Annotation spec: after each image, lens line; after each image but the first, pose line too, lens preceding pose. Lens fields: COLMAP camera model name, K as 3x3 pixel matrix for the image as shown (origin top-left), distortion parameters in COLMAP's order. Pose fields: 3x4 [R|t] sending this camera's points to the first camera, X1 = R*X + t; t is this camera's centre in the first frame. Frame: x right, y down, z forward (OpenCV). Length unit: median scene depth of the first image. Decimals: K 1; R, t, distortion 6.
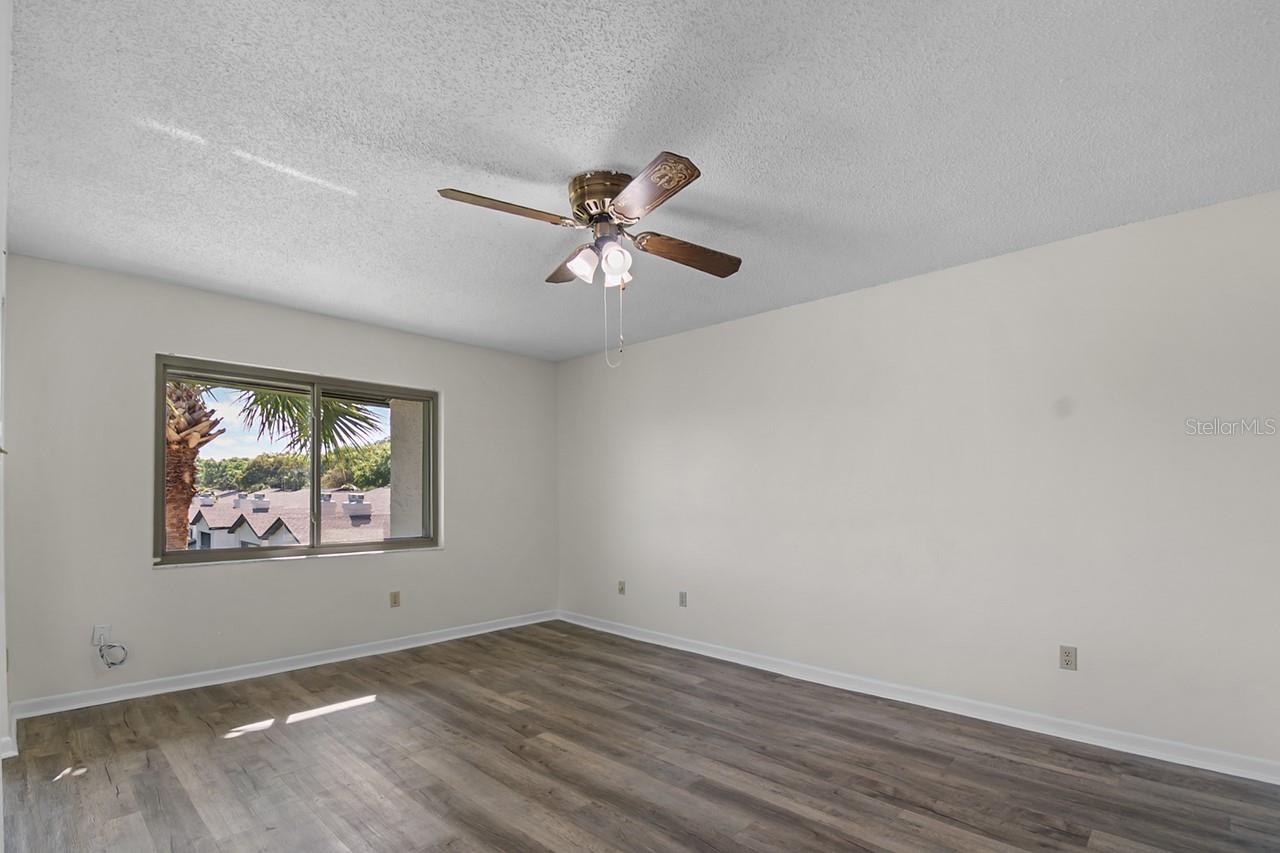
lens RADIAL K [[599.2, 0, 611.8], [0, 599.2, 490.2], [0, 0, 1]] dist [0.019477, -0.014340]
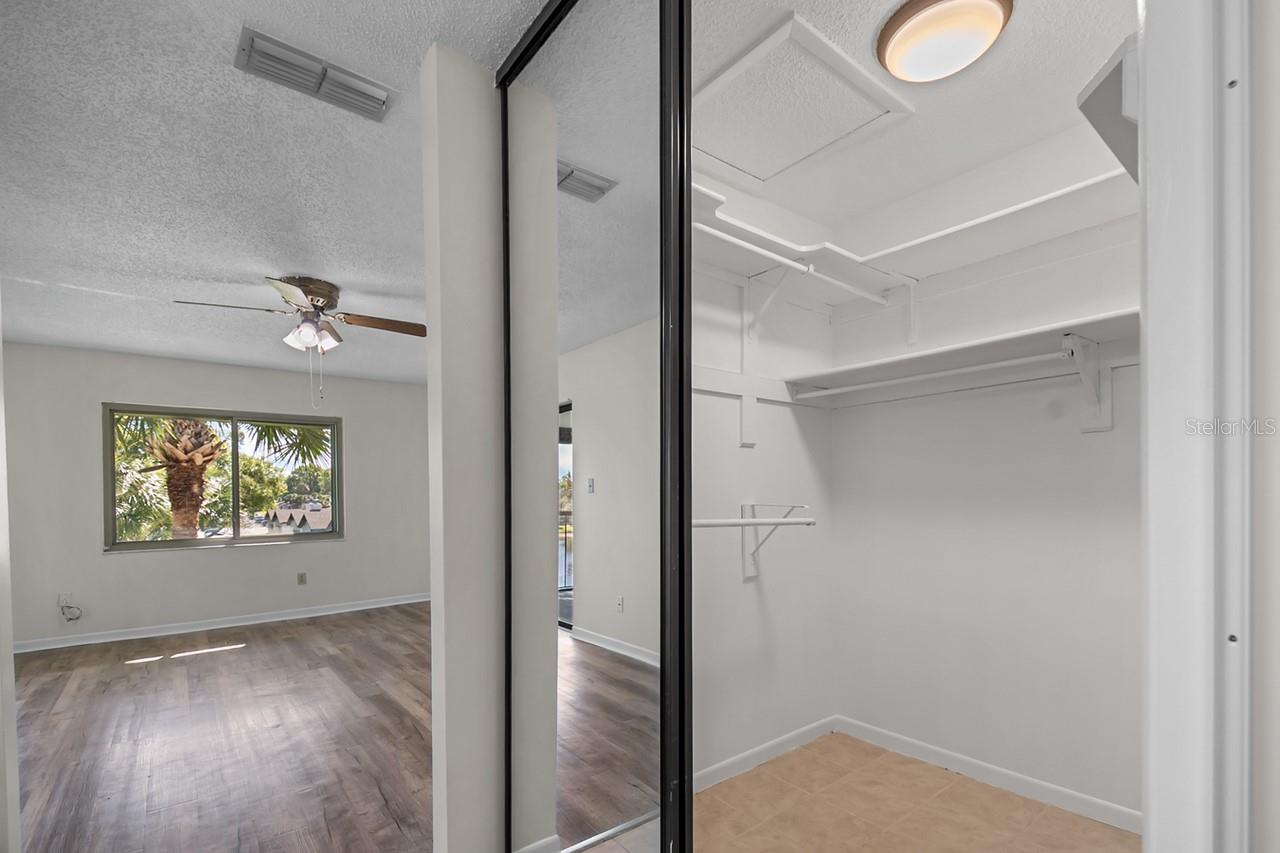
lens RADIAL K [[599.2, 0, 689.0], [0, 599.2, 500.3], [0, 0, 1]] dist [0.019477, -0.014340]
pose [[0.993546, -0.018394, -0.111933, 1.260413], [0.020386, 0.999653, 0.016671, 0.011952], [0.111587, -0.018845, 0.993576, -0.414283]]
